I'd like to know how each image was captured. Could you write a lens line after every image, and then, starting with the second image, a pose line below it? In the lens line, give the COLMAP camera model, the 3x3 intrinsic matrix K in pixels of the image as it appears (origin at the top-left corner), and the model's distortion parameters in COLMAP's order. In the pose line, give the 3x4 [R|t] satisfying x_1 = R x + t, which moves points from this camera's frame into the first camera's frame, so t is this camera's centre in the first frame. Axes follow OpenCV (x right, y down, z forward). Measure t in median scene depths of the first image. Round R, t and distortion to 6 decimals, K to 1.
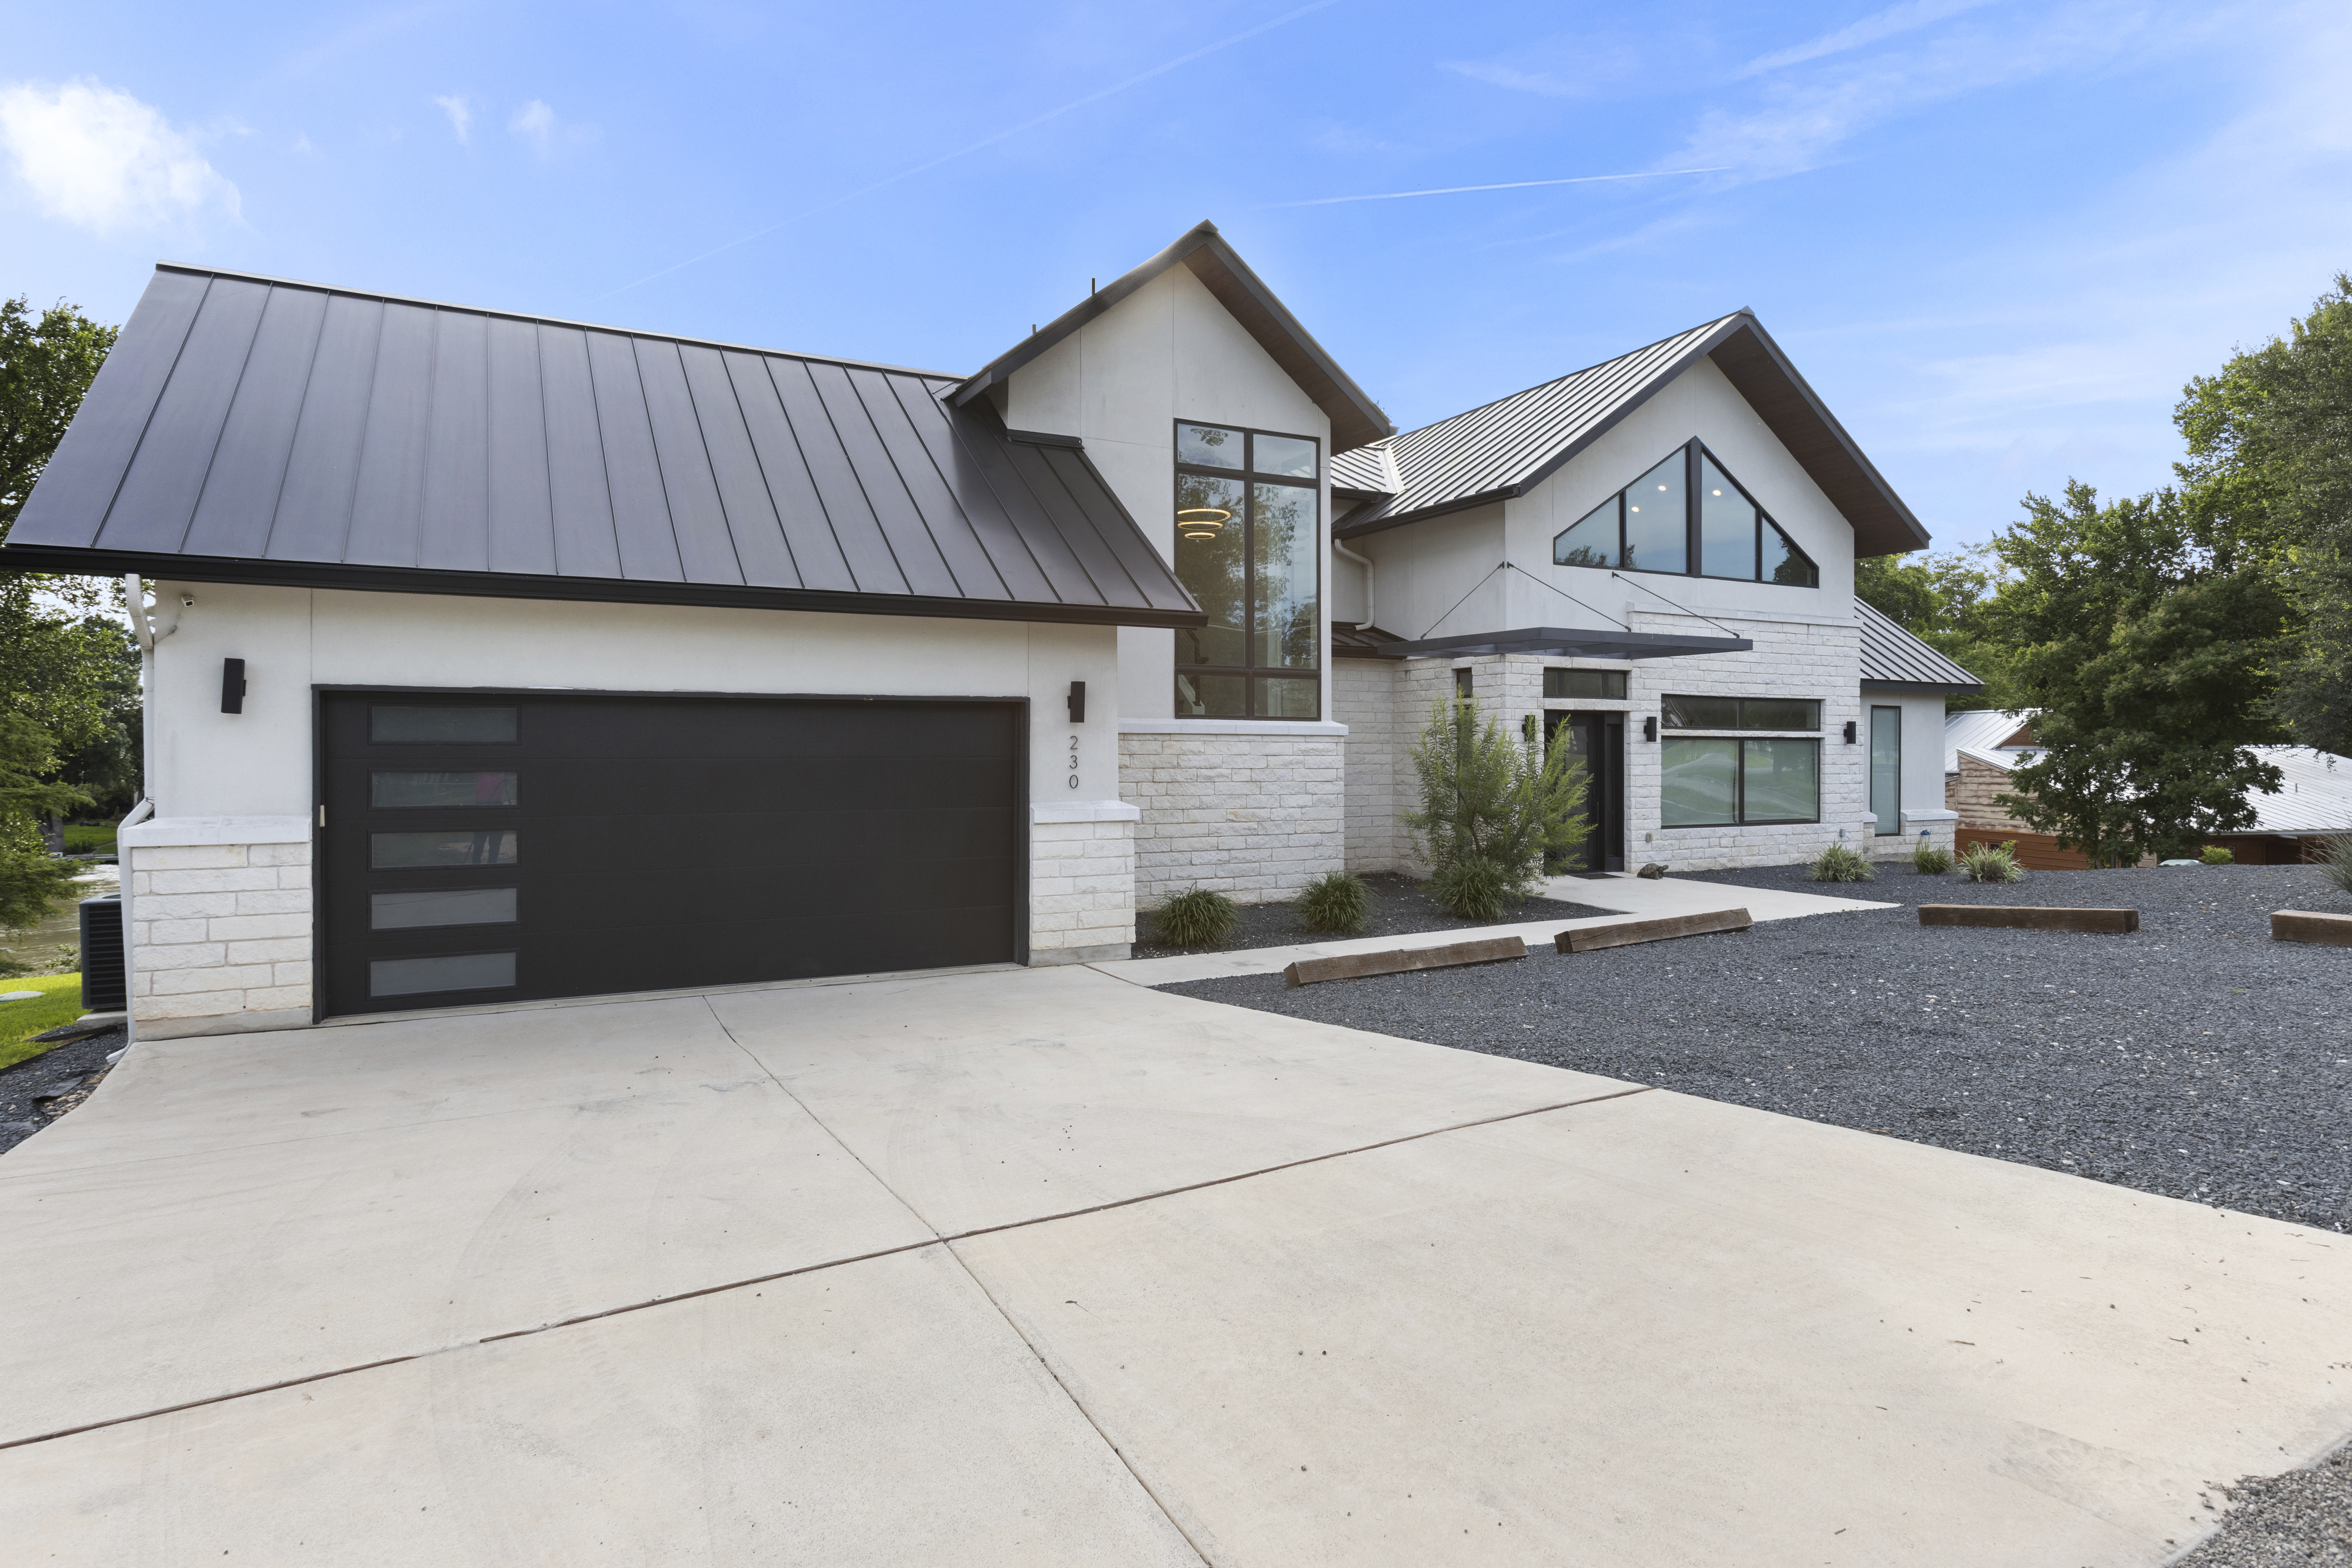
lens RADIAL K [[1234.4, 0, 1163.0], [0, 1234.4, 743.8], [0, 0, 1]] dist [-0.001588, -0.000021]
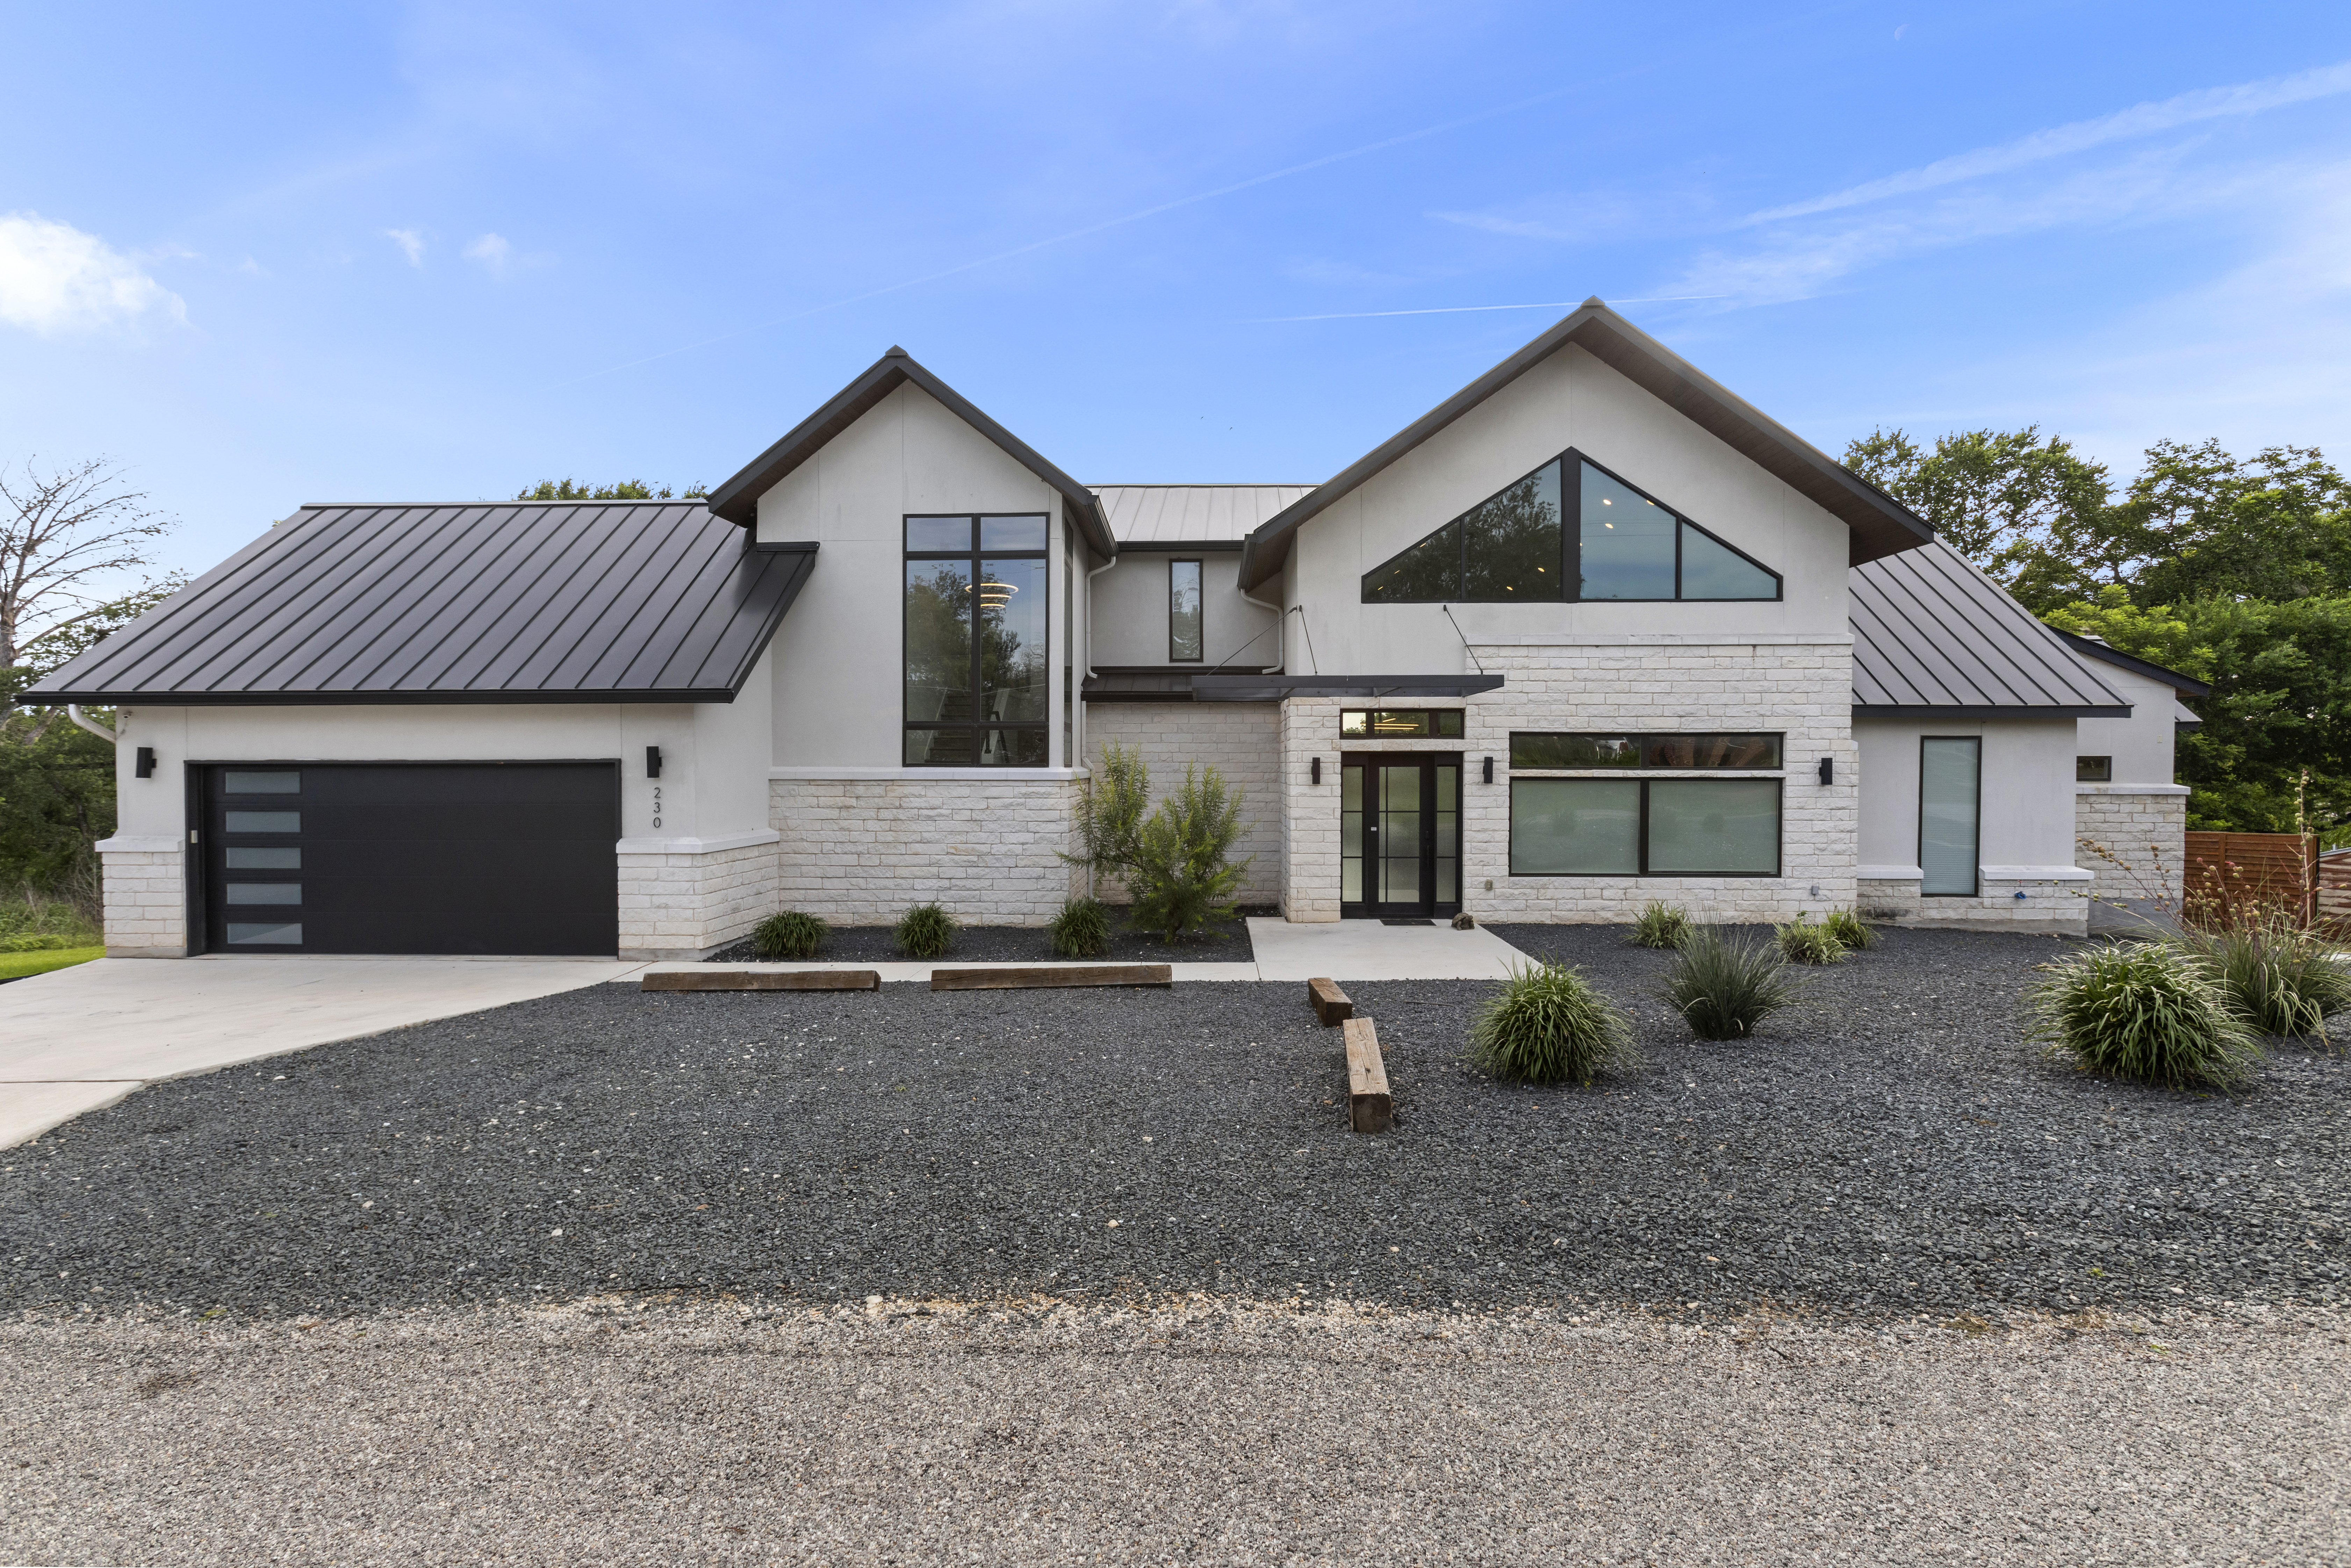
lens RADIAL K [[1133.7, 0, 1175.5], [0, 1133.7, 784.0], [0, 0, 1]] dist [-0.001275, 0.000029]
pose [[0.877522, 0.007087, -0.479484, 0.727312], [0.003523, 0.999769, 0.021225, -0.024821], [0.479523, -0.020315, 0.877294, 0.155405]]
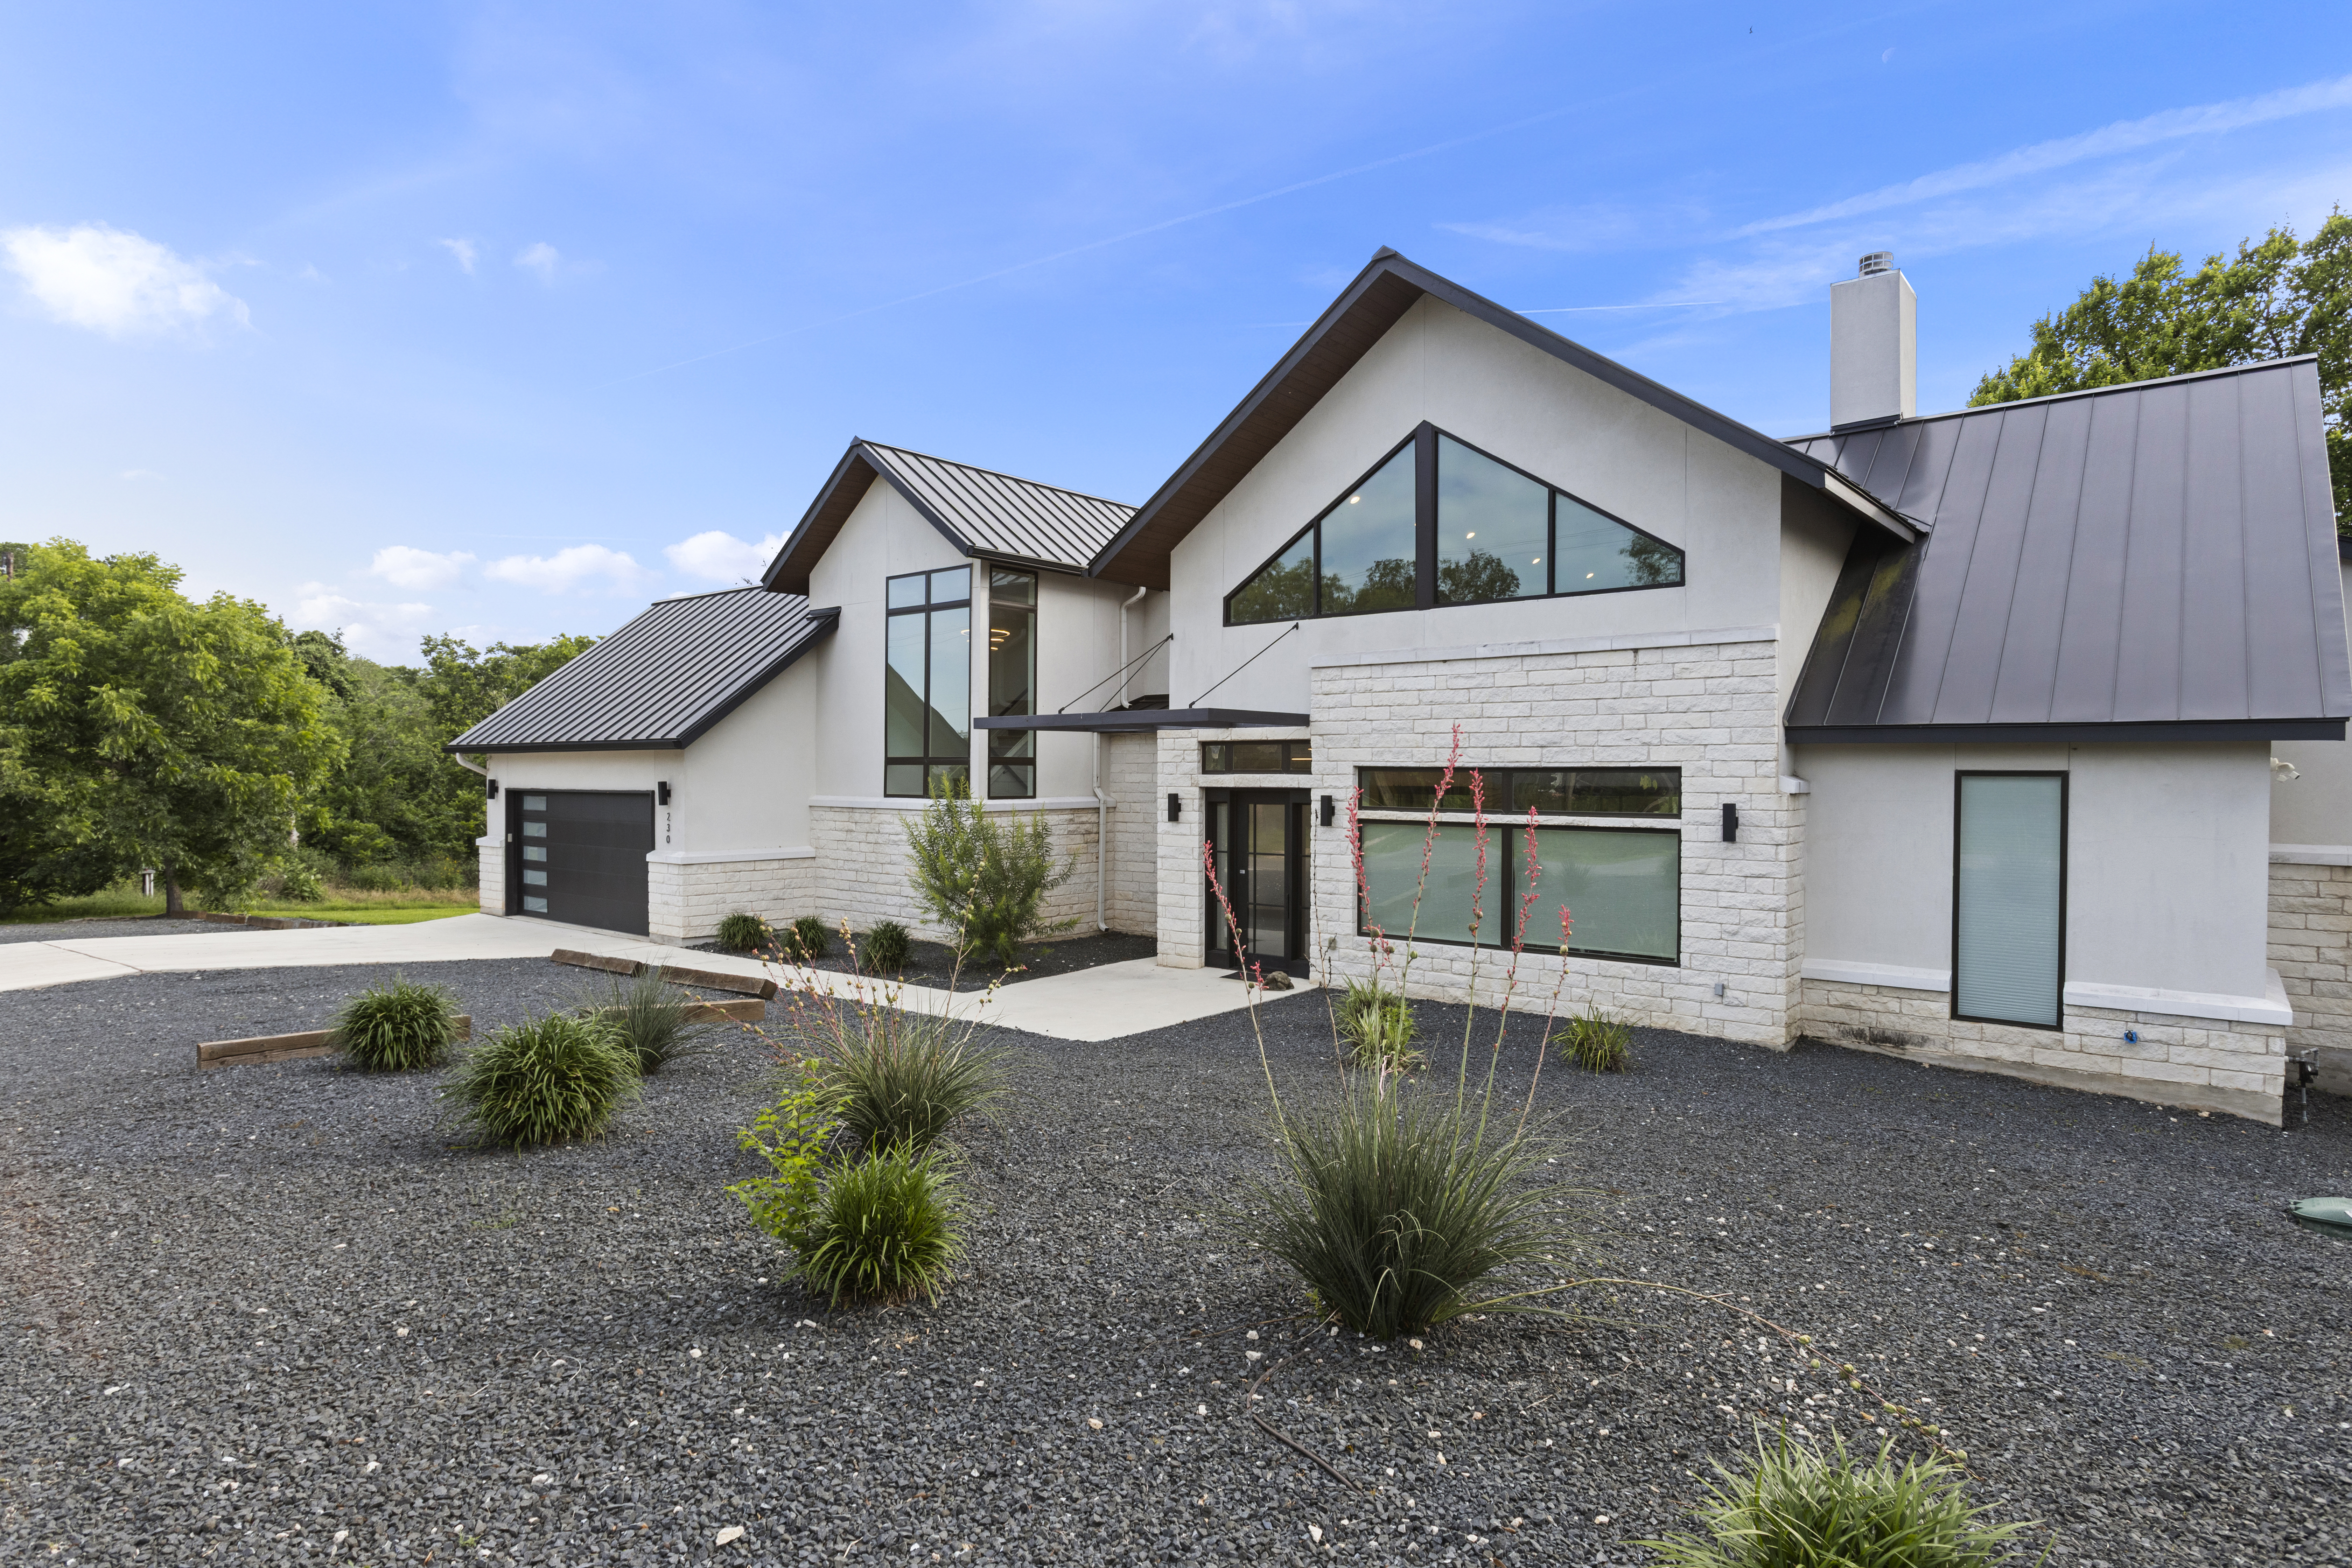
lens RADIAL K [[1288.5, 0, 1176.0], [0, 1288.5, 784.0], [0, 0, 1]] dist [0.002823, 0.000530]
pose [[0.397408, 0.010989, -0.917576, 1.375405], [0.004747, 0.999890, 0.014031, -0.050708], [0.917630, -0.009932, 0.397312, 0.690990]]
